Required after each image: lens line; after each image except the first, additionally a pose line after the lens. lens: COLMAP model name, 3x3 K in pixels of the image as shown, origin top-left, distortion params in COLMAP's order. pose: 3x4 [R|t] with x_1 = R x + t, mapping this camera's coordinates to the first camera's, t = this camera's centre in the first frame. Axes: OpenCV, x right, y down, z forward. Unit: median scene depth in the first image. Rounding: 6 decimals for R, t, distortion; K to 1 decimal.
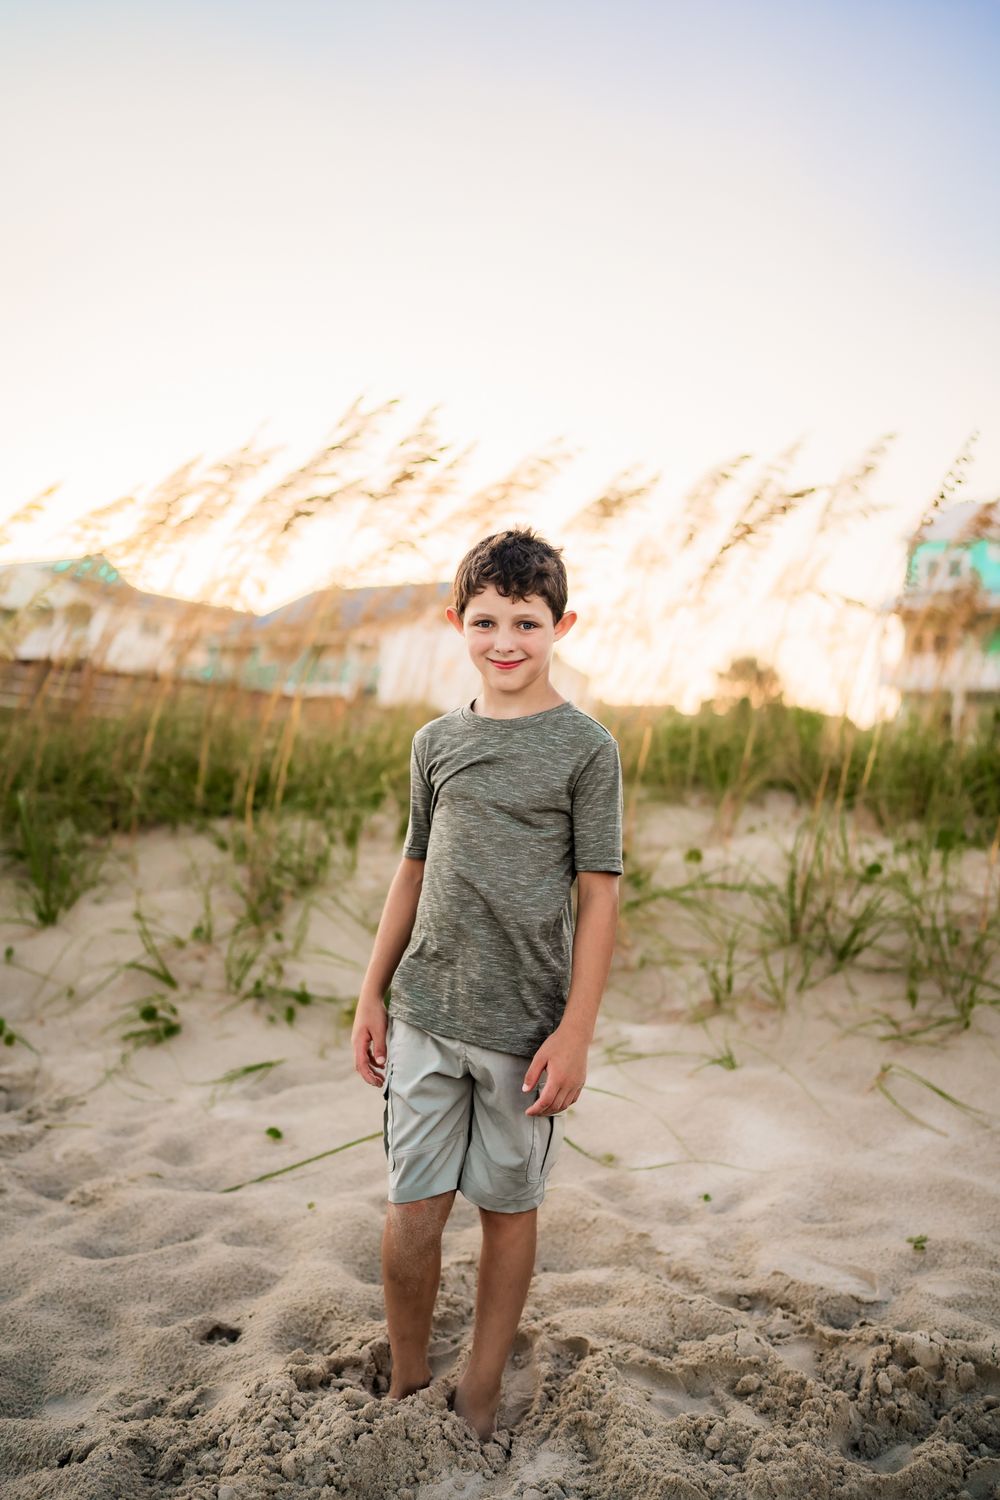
lens RADIAL K [[1454.7, 0, 499.2], [0, 1454.7, 750.1], [0, 0, 1]] dist [0.026868, 0.000000]
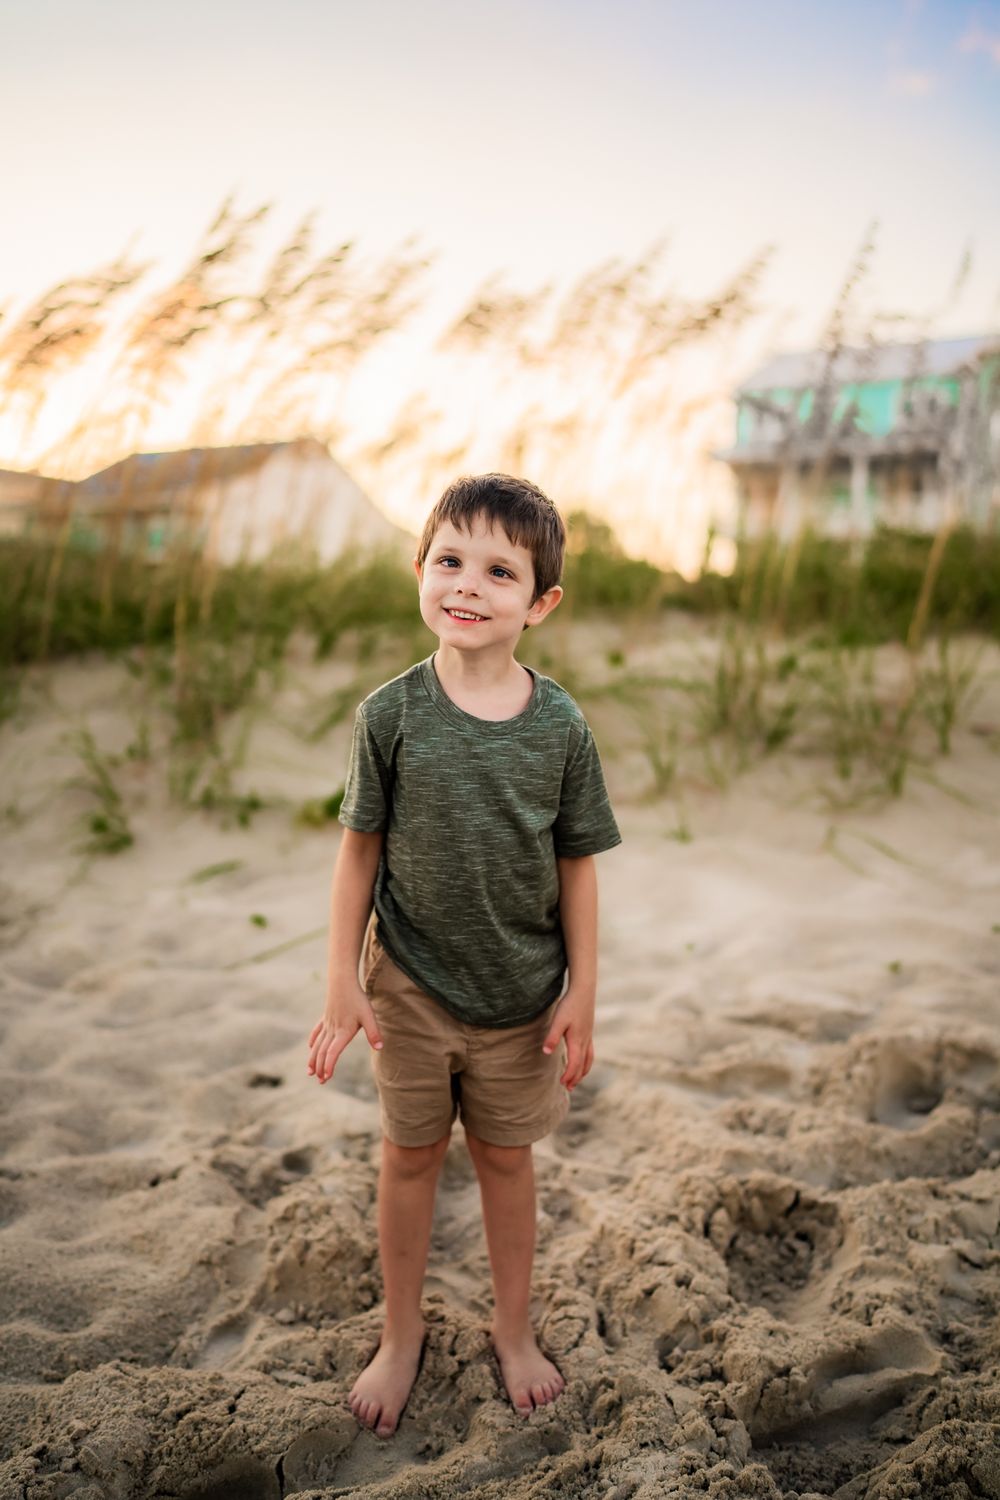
lens RADIAL K [[1454.7, 0, 502.0], [0, 1454.7, 782.9], [0, 0, 1]] dist [0.026868, 0.000000]
pose [[0.992406, -0.043562, 0.115036, -0.092676], [0.030276, 0.992926, 0.114812, 0.051165], [-0.119224, -0.110457, 0.986704, -0.017890]]
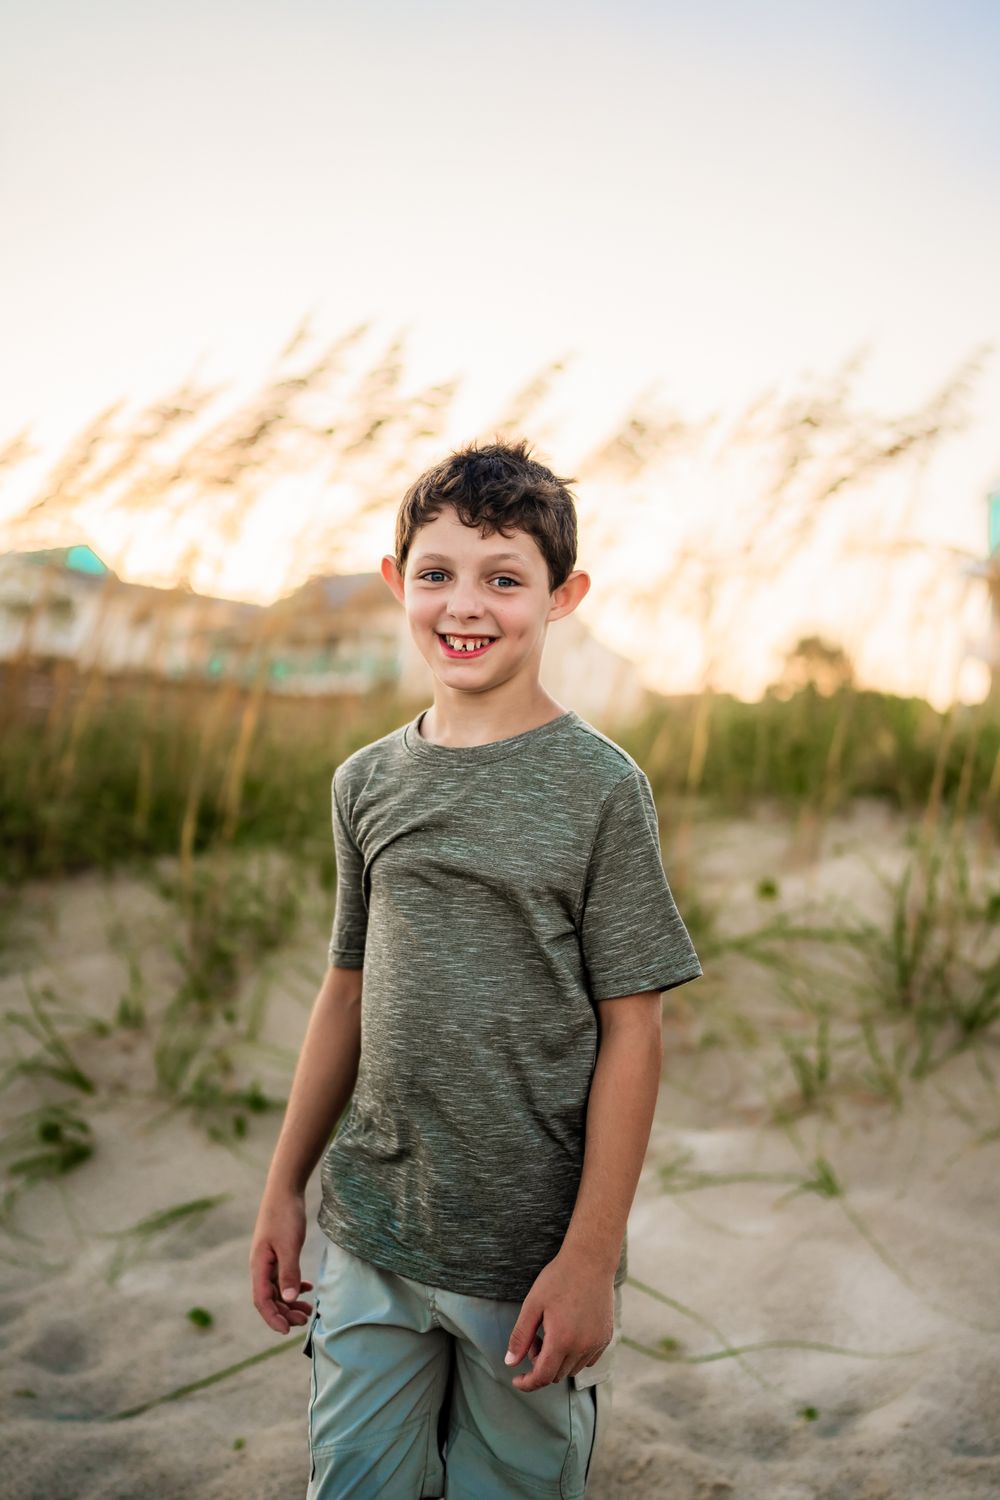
lens RADIAL K [[1606.6, 0, 557.3], [0, 1606.6, 774.0], [0, 0, 1]] dist [0.041591, 0.000000]
pose [[0.999441, -0.031806, 0.010300, 0.019842], [0.031608, 0.999323, 0.018818, -0.012475], [-0.010891, -0.018482, 0.999770, 0.197853]]
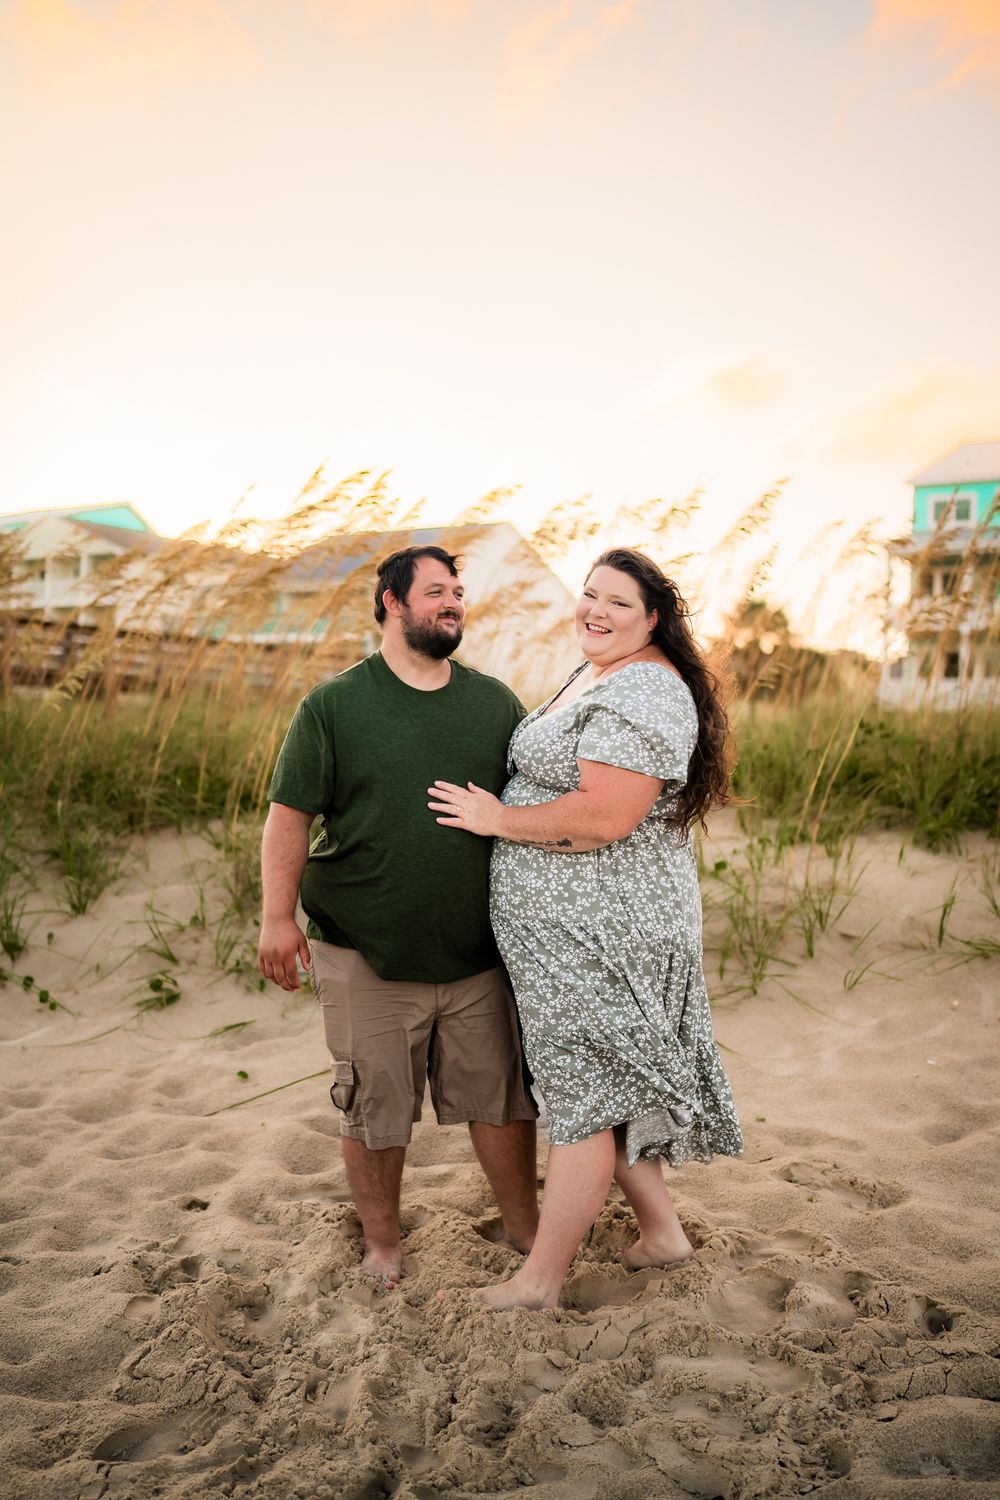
lens RADIAL K [[1454.7, 0, 494.8], [0, 1454.7, 770.7], [0, 0, 1]] dist [0.026868, 0.000000]
pose [[0.999696, -0.010640, -0.022256, 0.115253], [0.011917, 0.998241, 0.058082, -0.101747], [0.021599, -0.058329, 0.998064, -0.355408]]
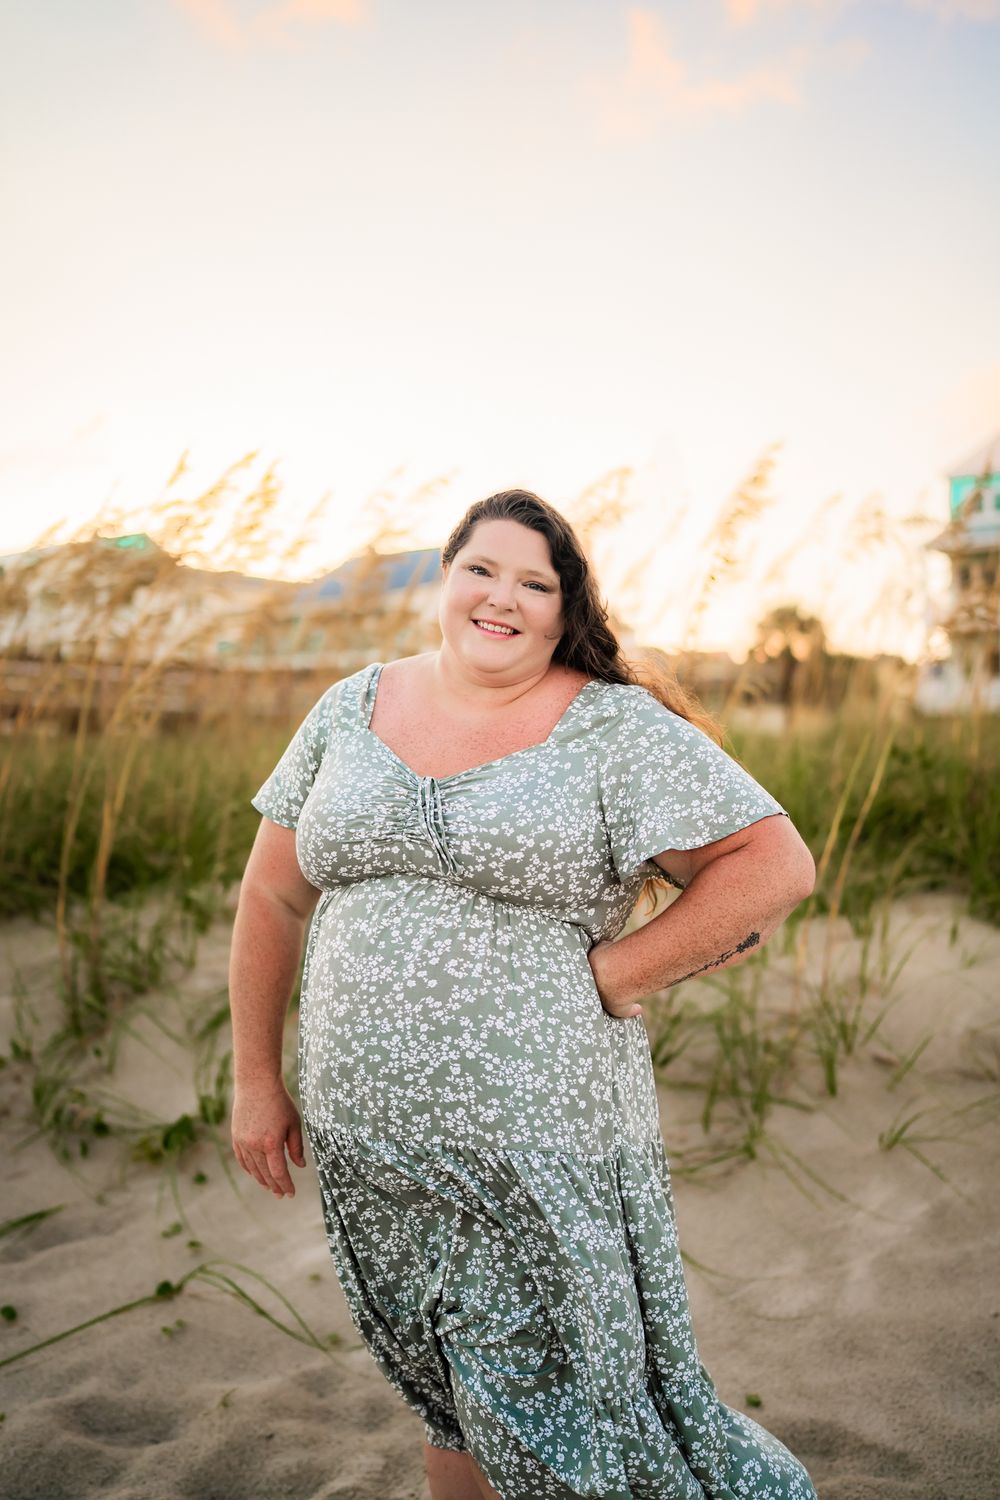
lens RADIAL K [[1454.7, 0, 497.3], [0, 1454.7, 766.5], [0, 0, 1]] dist [0.026868, 0.000000]
pose [[0.997670, -0.047859, -0.048612, 0.220359], [0.049991, 0.997797, 0.043618, -0.117885], [0.046417, -0.045946, 0.997865, 0.058812]]
